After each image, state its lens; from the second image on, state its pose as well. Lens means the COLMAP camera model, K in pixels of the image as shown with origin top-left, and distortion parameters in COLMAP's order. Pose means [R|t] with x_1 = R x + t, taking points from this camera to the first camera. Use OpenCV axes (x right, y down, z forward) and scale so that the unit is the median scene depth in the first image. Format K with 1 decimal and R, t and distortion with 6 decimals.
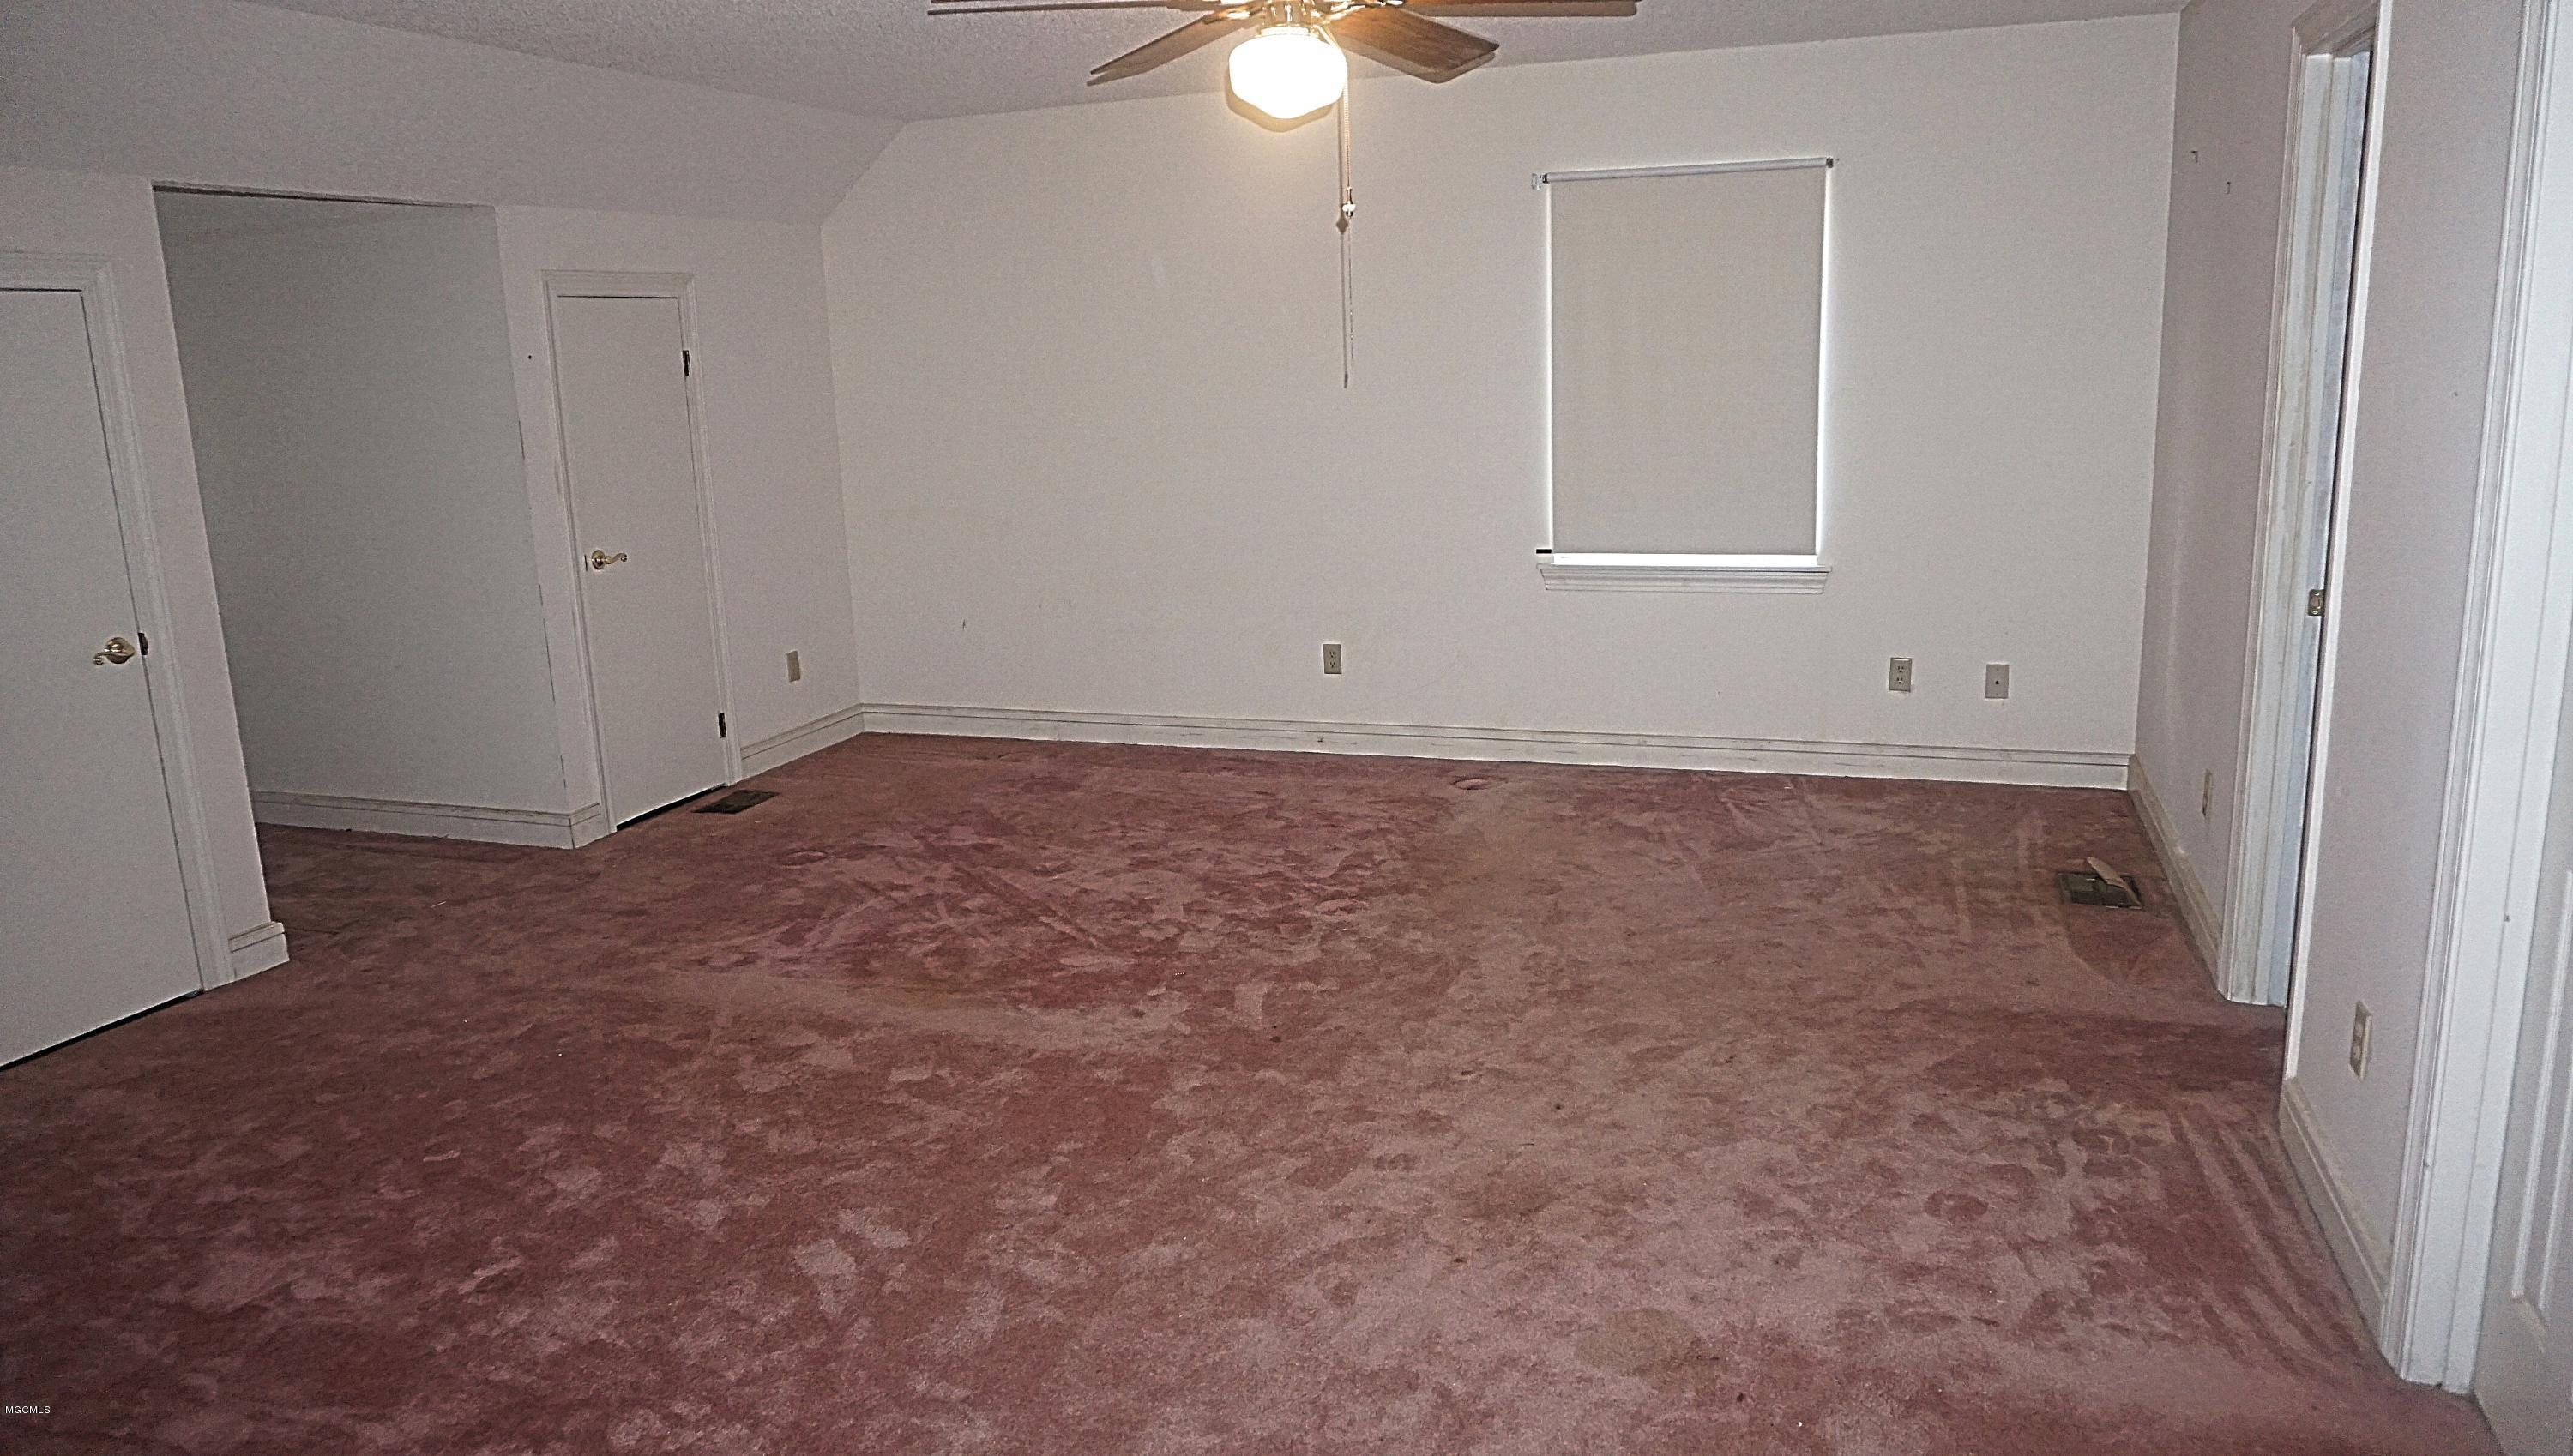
lens RADIAL K [[1752.0, 0, 1279.9], [0, 1752.0, 722.9], [0, 0, 1]] dist [-0.022493, 0.006361]
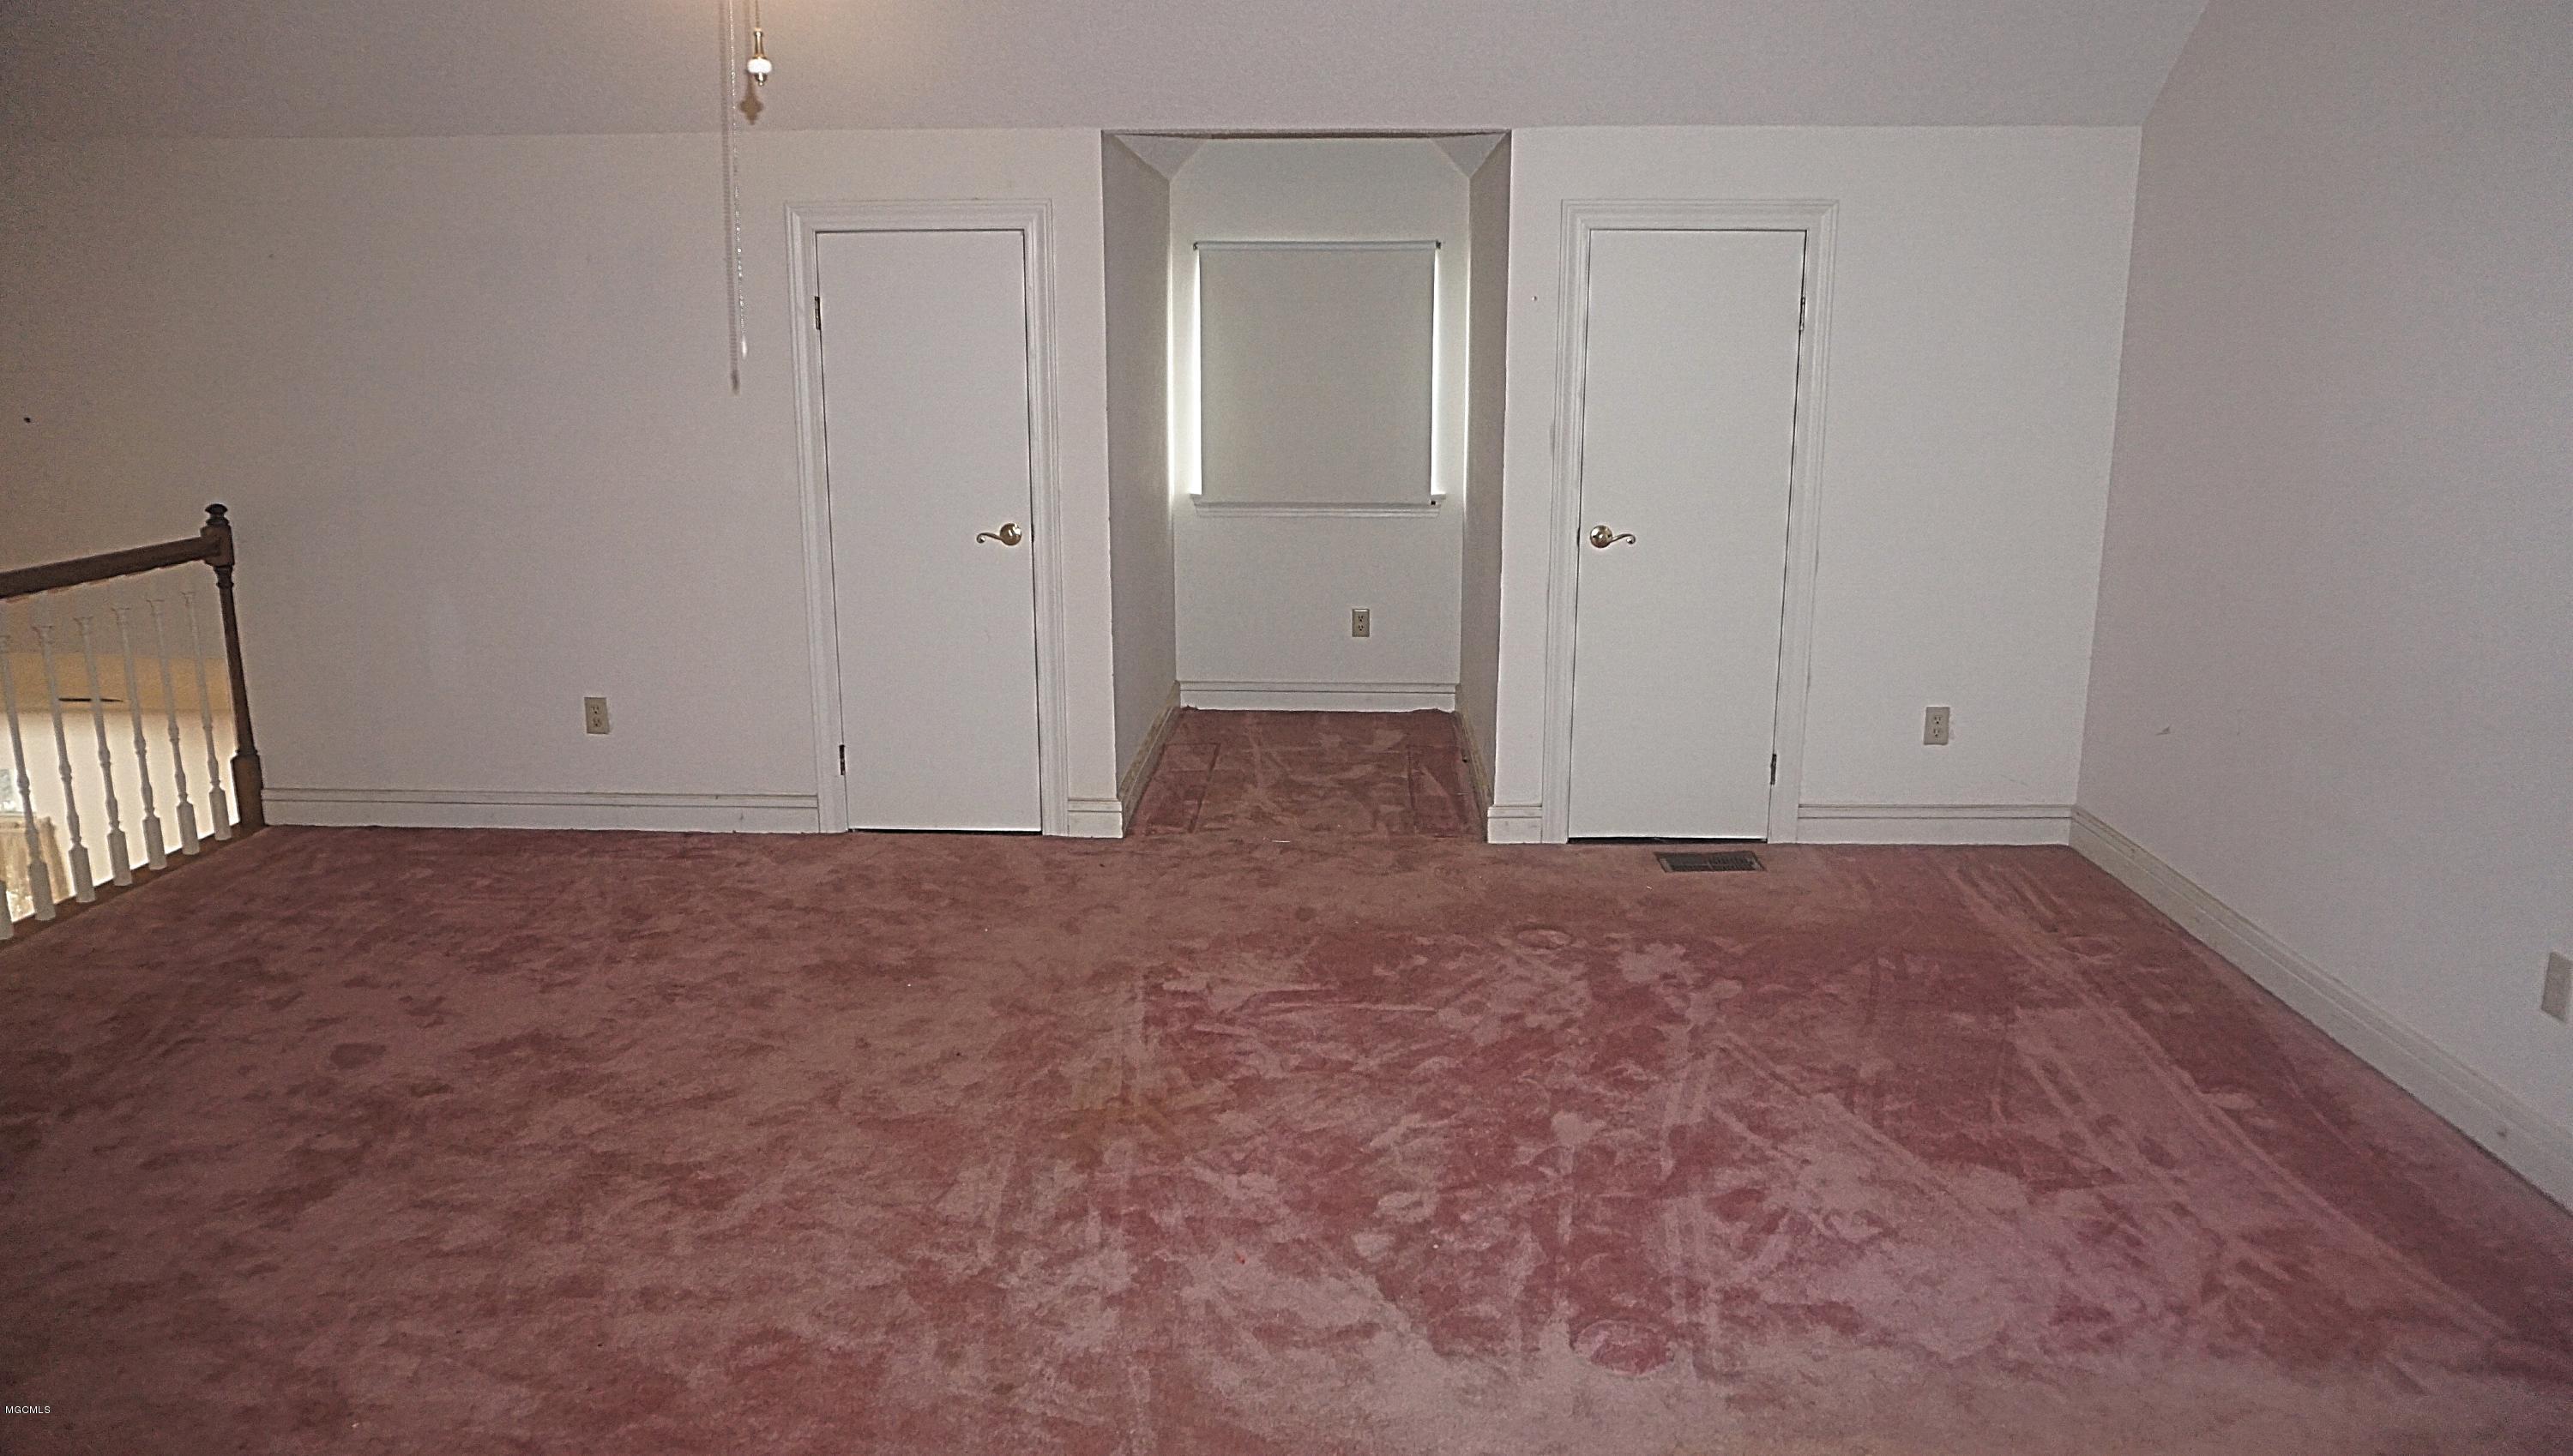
lens RADIAL K [[1752.0, 0, 1279.9], [0, 1752.0, 722.9], [0, 0, 1]] dist [-0.022493, 0.006361]
pose [[0.310637, 0.250781, -0.916850, 0.627552], [-0.216855, 0.957828, 0.188517, -0.222998], [0.925461, 0.140263, 0.351920, 0.932331]]
